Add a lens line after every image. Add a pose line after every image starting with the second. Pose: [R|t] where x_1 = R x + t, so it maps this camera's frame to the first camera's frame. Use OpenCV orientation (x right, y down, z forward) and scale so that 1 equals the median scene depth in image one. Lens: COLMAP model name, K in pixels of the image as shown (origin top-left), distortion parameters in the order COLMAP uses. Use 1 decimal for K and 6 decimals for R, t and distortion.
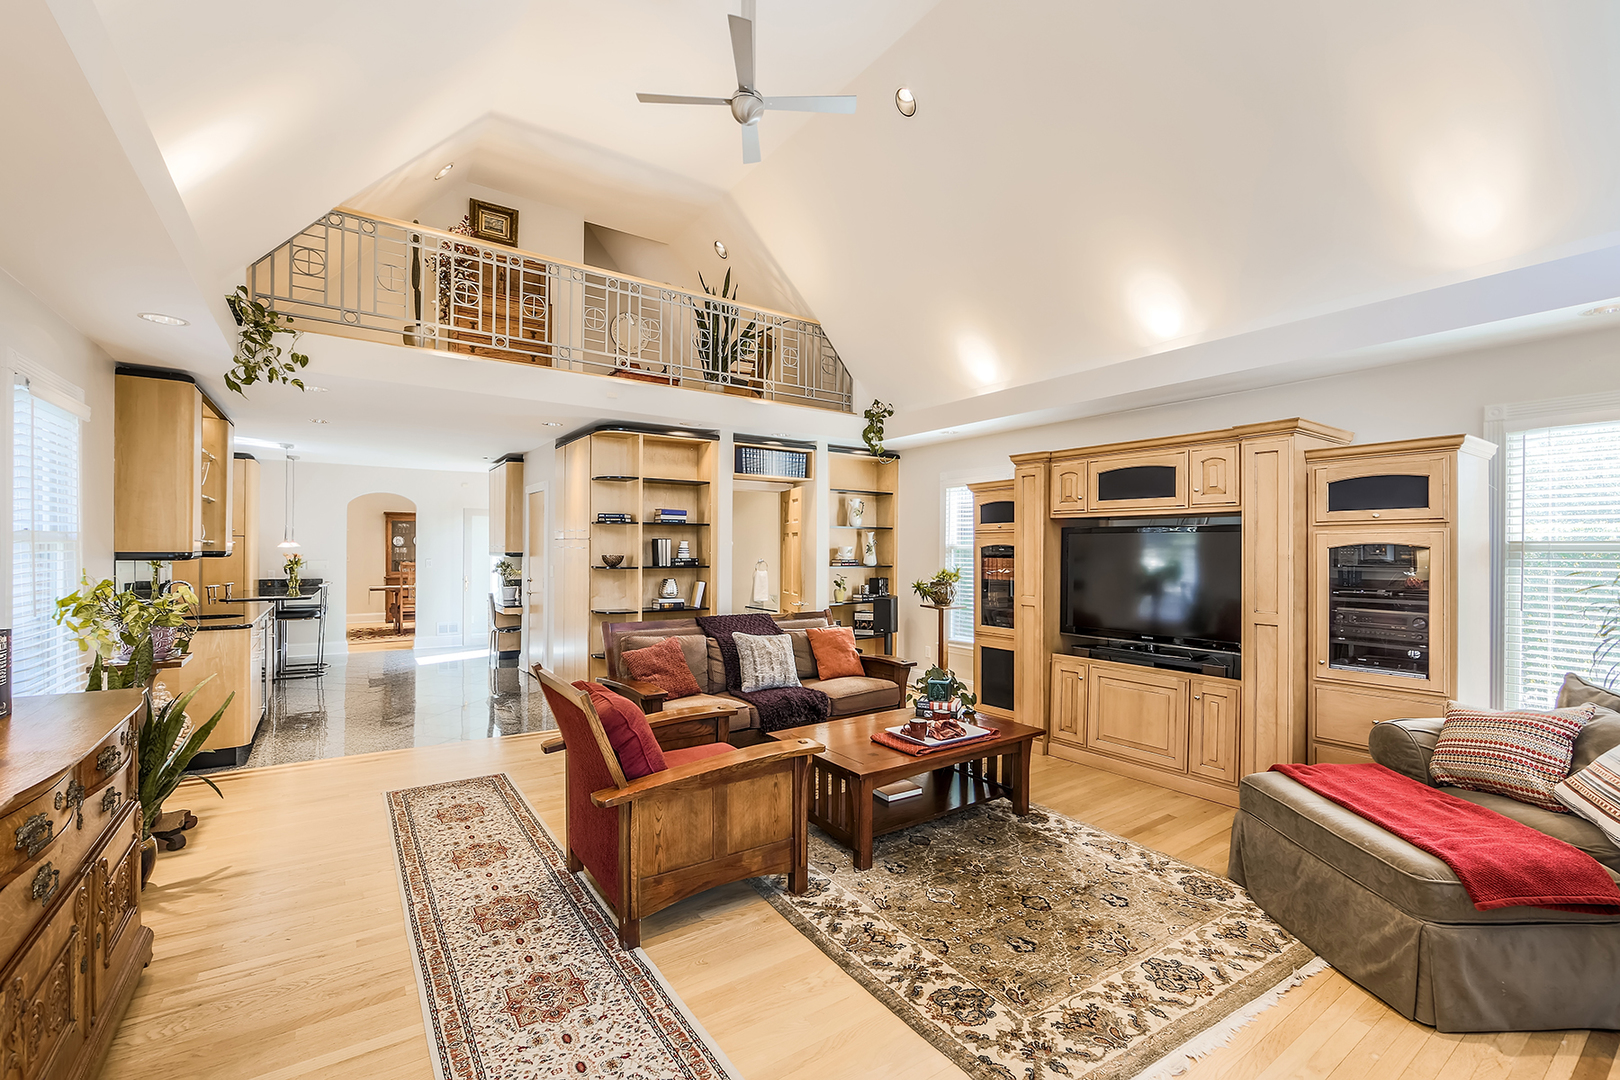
lens RADIAL K [[682.6, 0, 814.5], [0, 682.6, 544.2], [0, 0, 1]] dist [-0.003786, 0.000063]
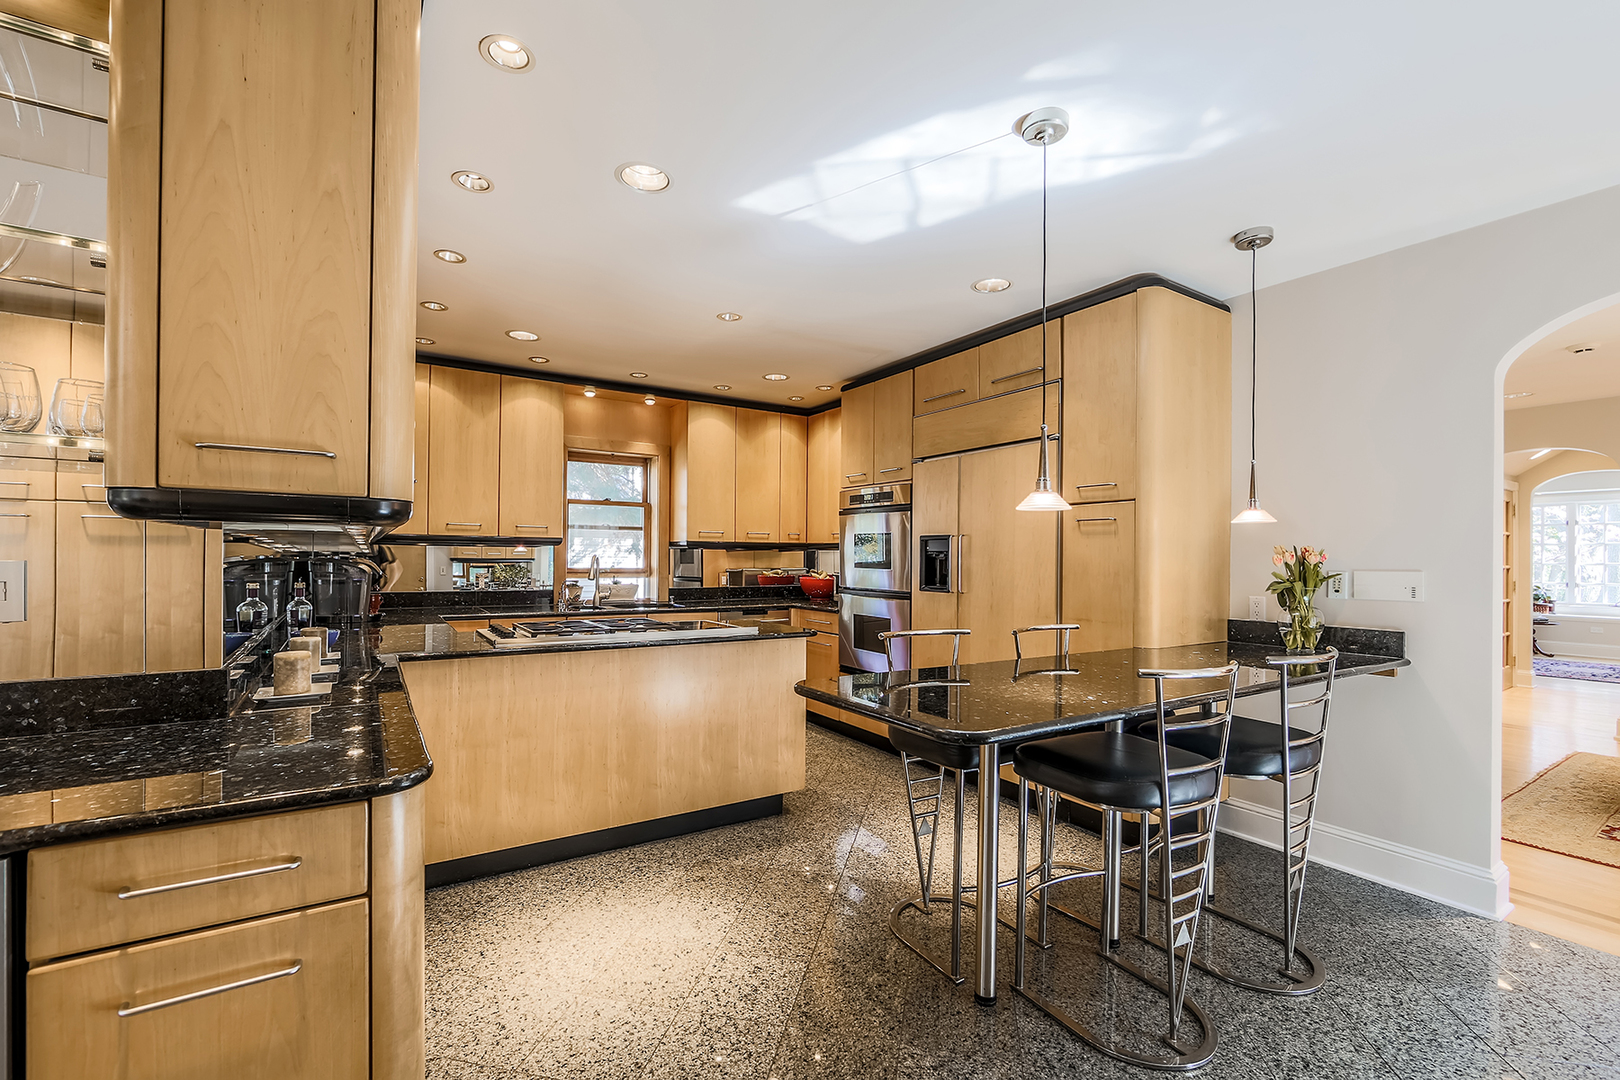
lens RADIAL K [[686.4, 0, 823.2], [0, 686.4, 551.0], [0, 0, 1]] dist [-0.007953, 0.000121]
pose [[-0.028136, -0.017454, -0.999452, -0.563966], [-0.002239, 0.999846, -0.017398, 0.028485], [0.999602, 0.001749, -0.028171, 1.030093]]
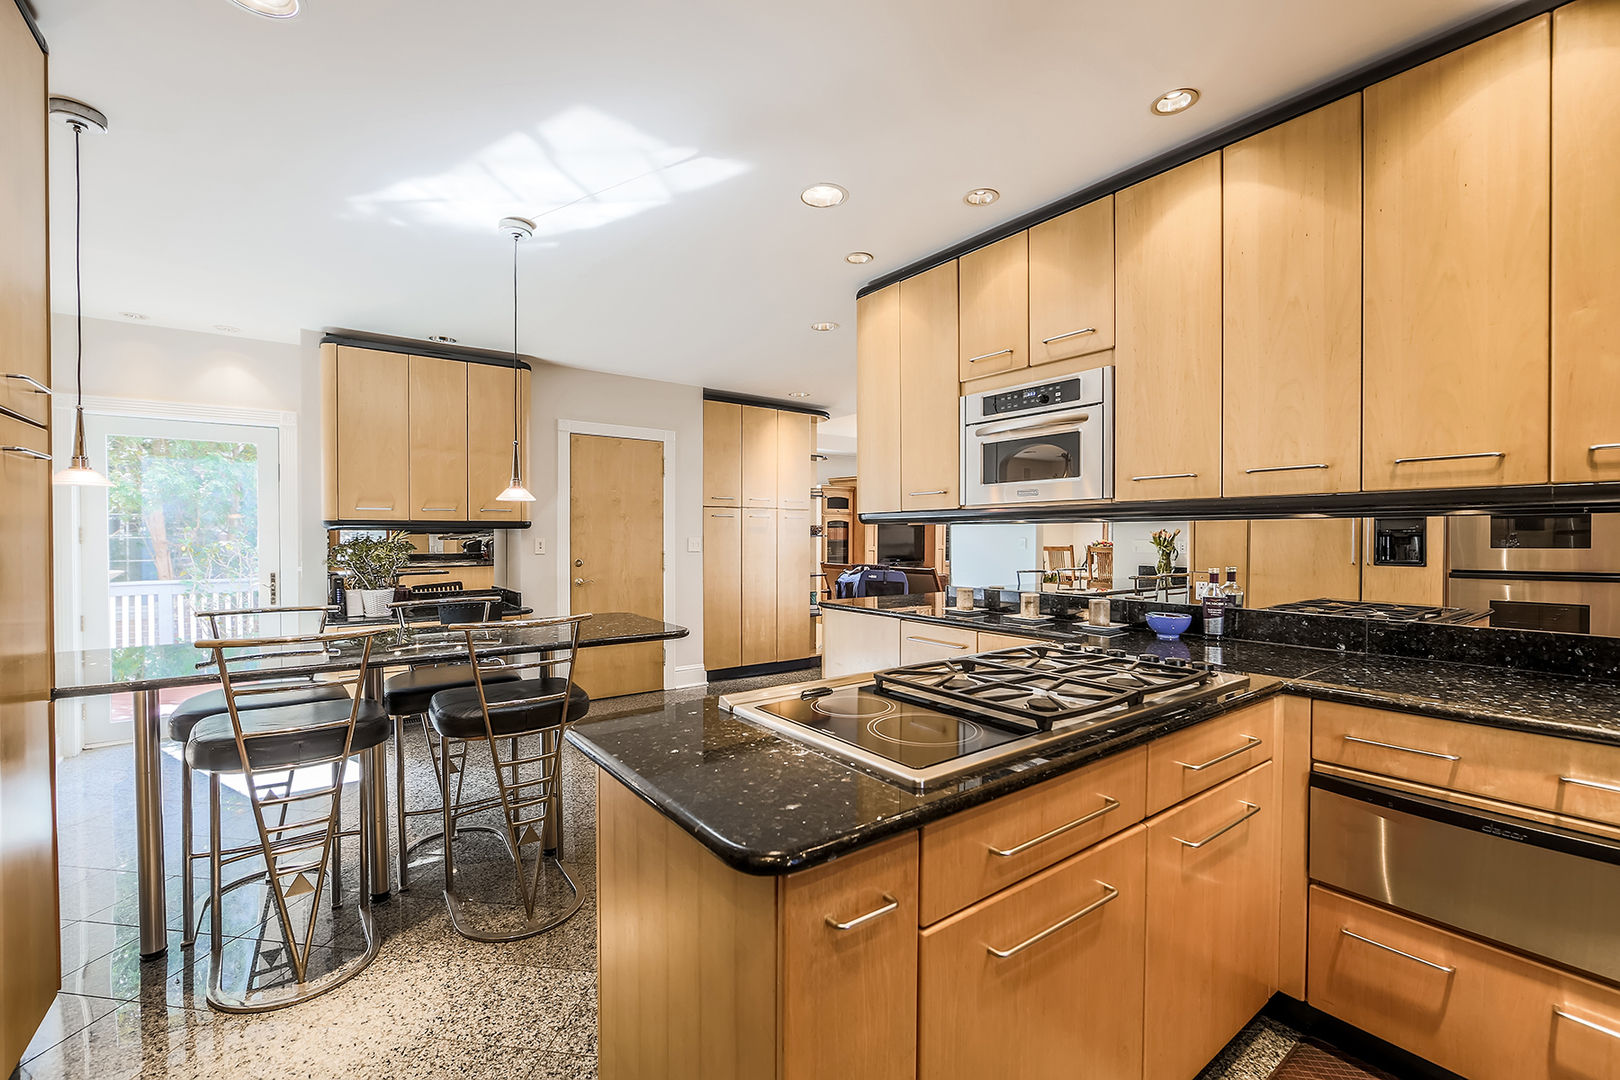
lens RADIAL K [[679.3, 0, 810.2], [0, 679.3, 538.3], [0, 0, 1]] dist [-0.000816, 0.000042]
pose [[-0.036285, -0.017345, 0.999191, -1.291799], [-0.007285, 0.999827, 0.017091, 0.019886], [-0.999315, -0.006659, -0.036405, 0.950235]]
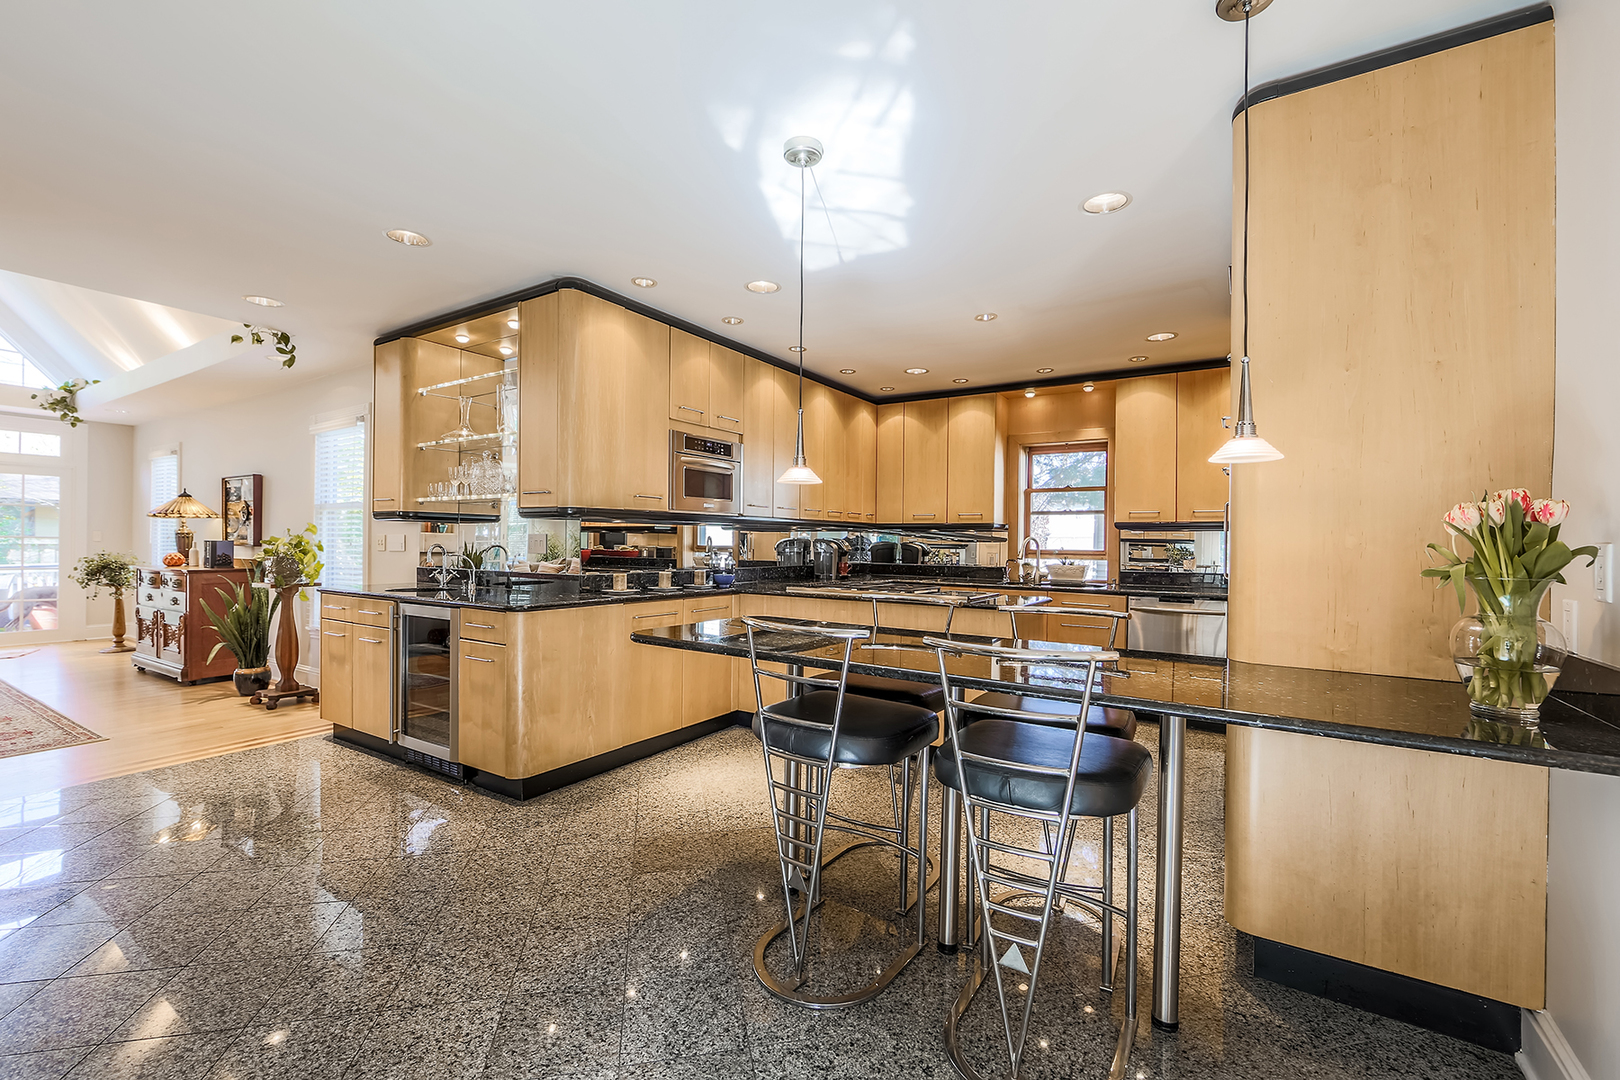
lens RADIAL K [[682.6, 0, 814.5], [0, 682.6, 544.2], [0, 0, 1]] dist [-0.003786, 0.000063]
pose [[-0.922714, -0.015952, -0.385155, -0.742729], [-0.015016, 0.999872, -0.005438, 0.037399], [0.385193, 0.000766, -0.922836, 1.440124]]
